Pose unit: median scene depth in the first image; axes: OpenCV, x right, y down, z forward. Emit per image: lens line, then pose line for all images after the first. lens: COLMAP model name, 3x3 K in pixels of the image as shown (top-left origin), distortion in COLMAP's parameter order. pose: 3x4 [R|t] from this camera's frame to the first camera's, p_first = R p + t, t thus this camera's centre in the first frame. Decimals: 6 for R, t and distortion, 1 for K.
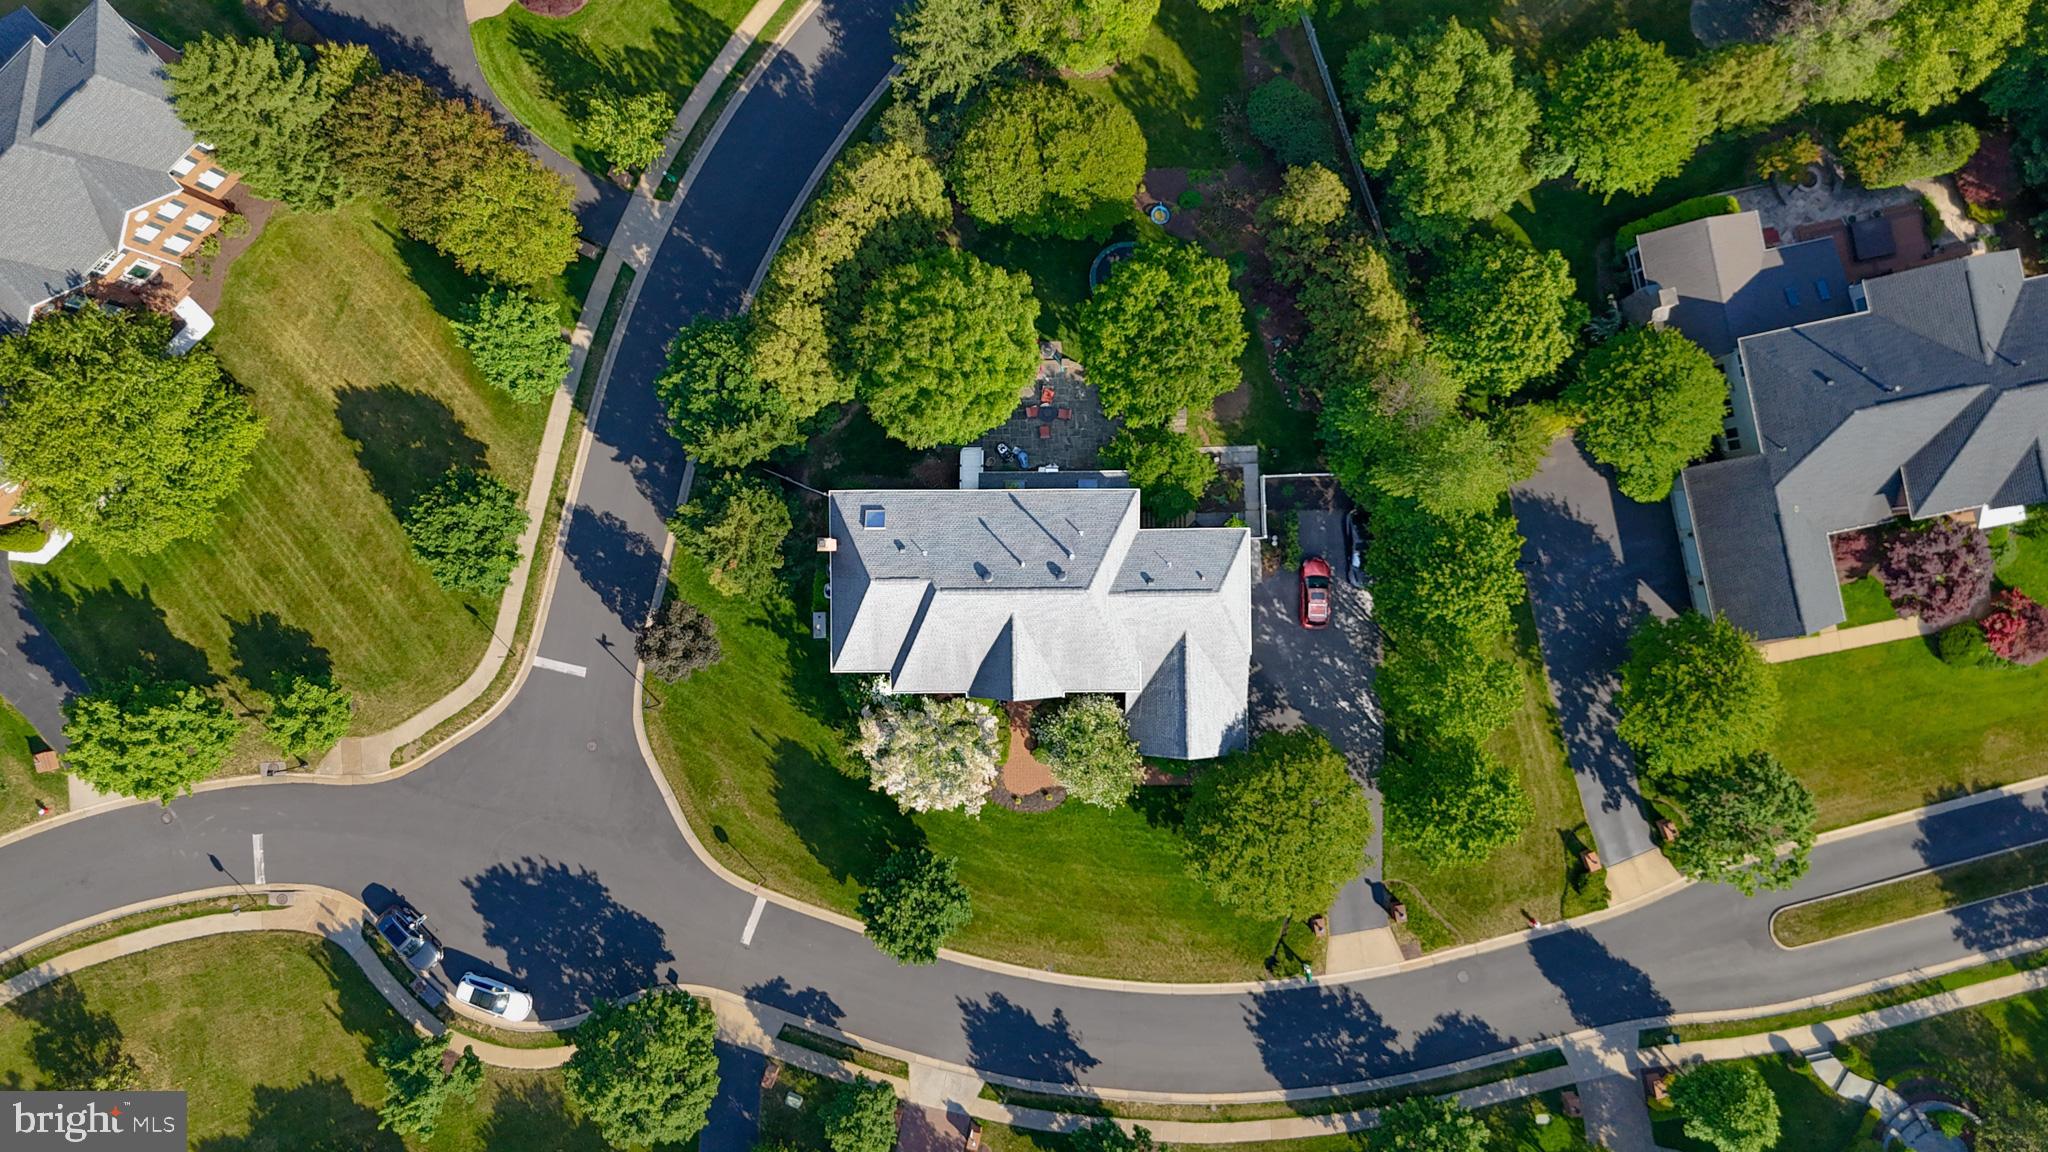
lens RADIAL K [[1503.6, 0, 1031.5], [0, 1503.6, 580.4], [0, 0, 1]] dist [0.065745, -0.074335]
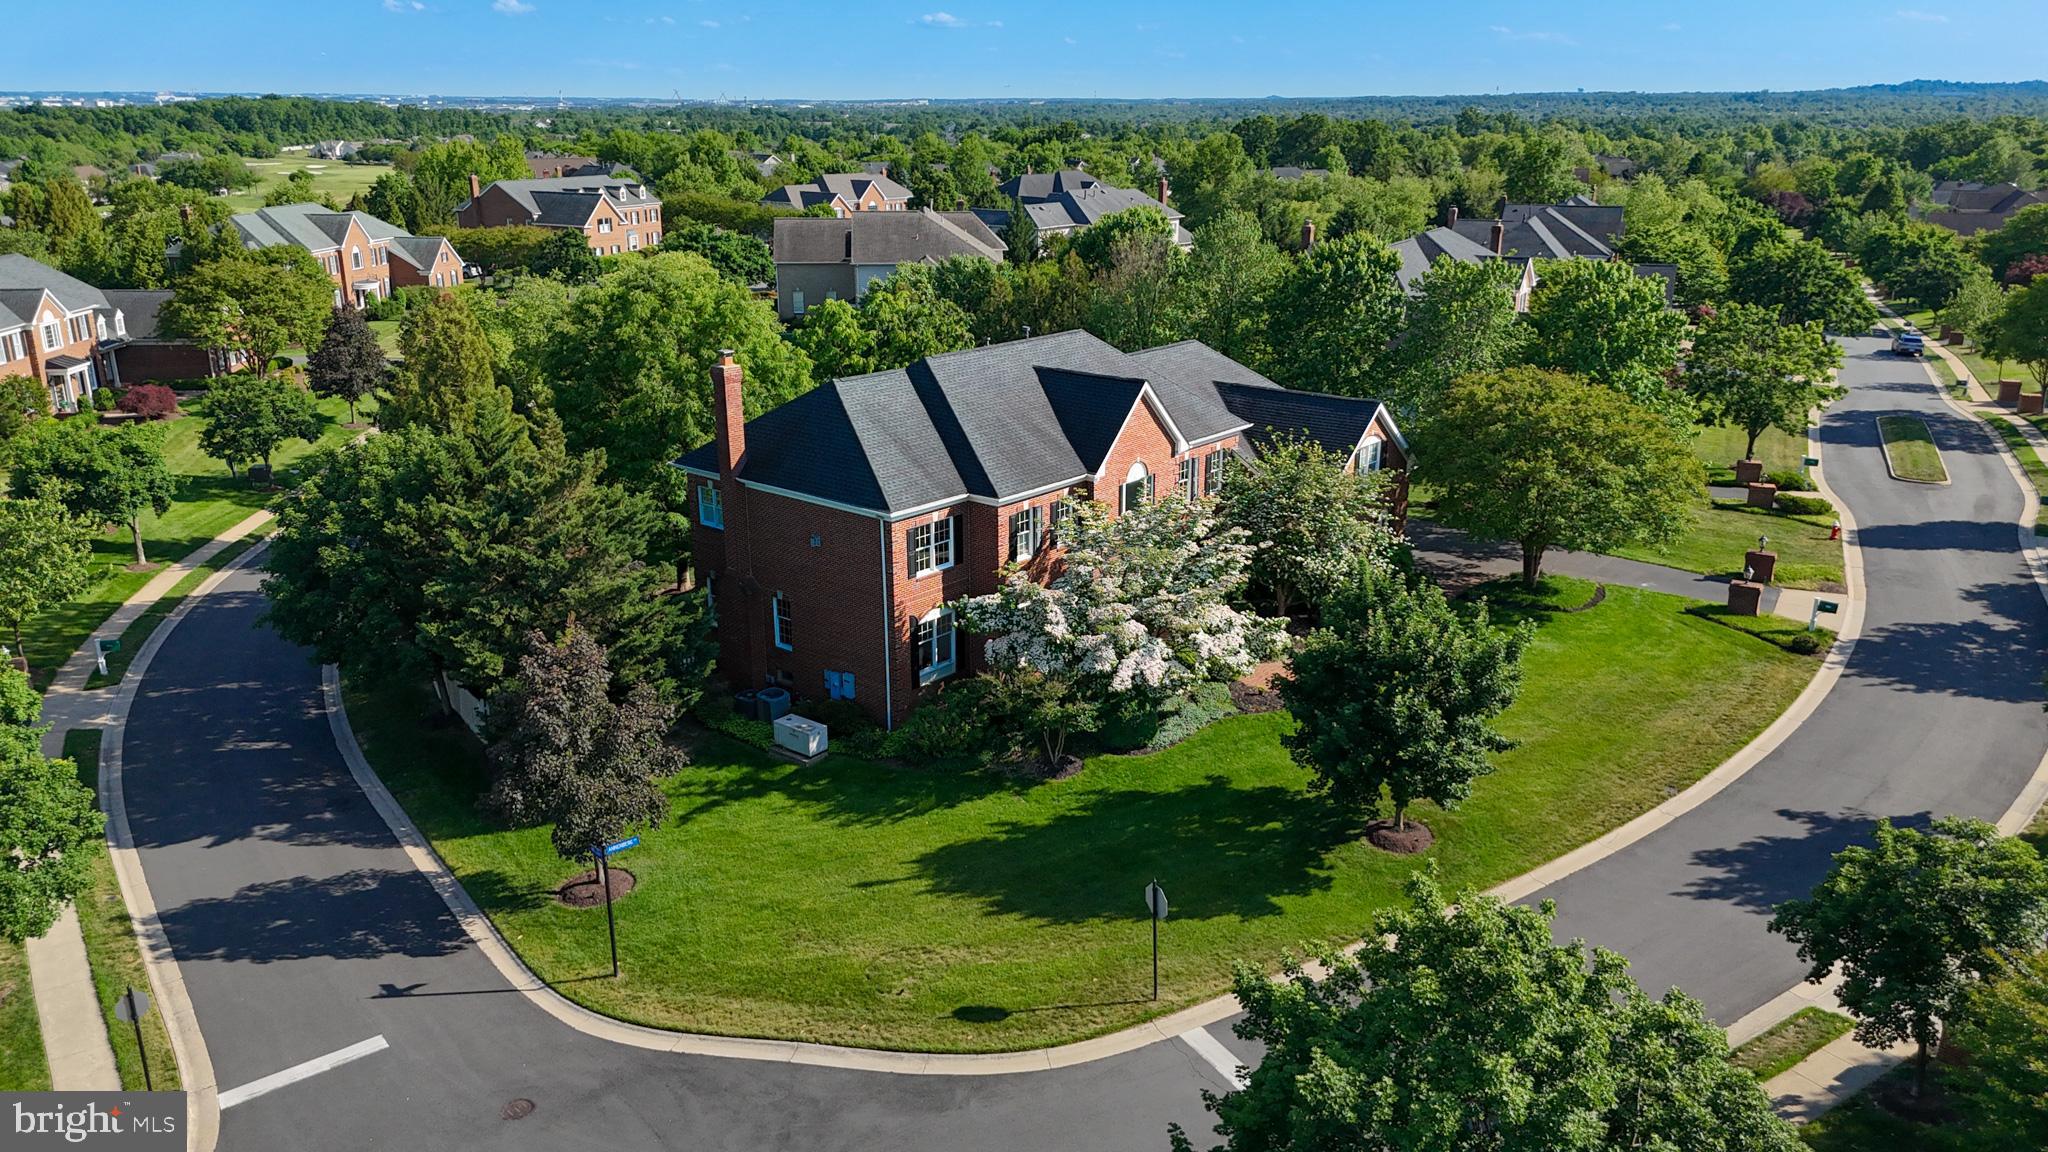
lens RADIAL K [[1503.6, 0, 1031.5], [0, 1503.6, 580.4], [0, 0, 1]] dist [0.065745, -0.074335]
pose [[0.647113, -0.220818, 0.729715, -0.437708], [0.762367, 0.195505, -0.616907, 0.377952], [-0.006439, 0.955519, 0.294859, 0.798205]]
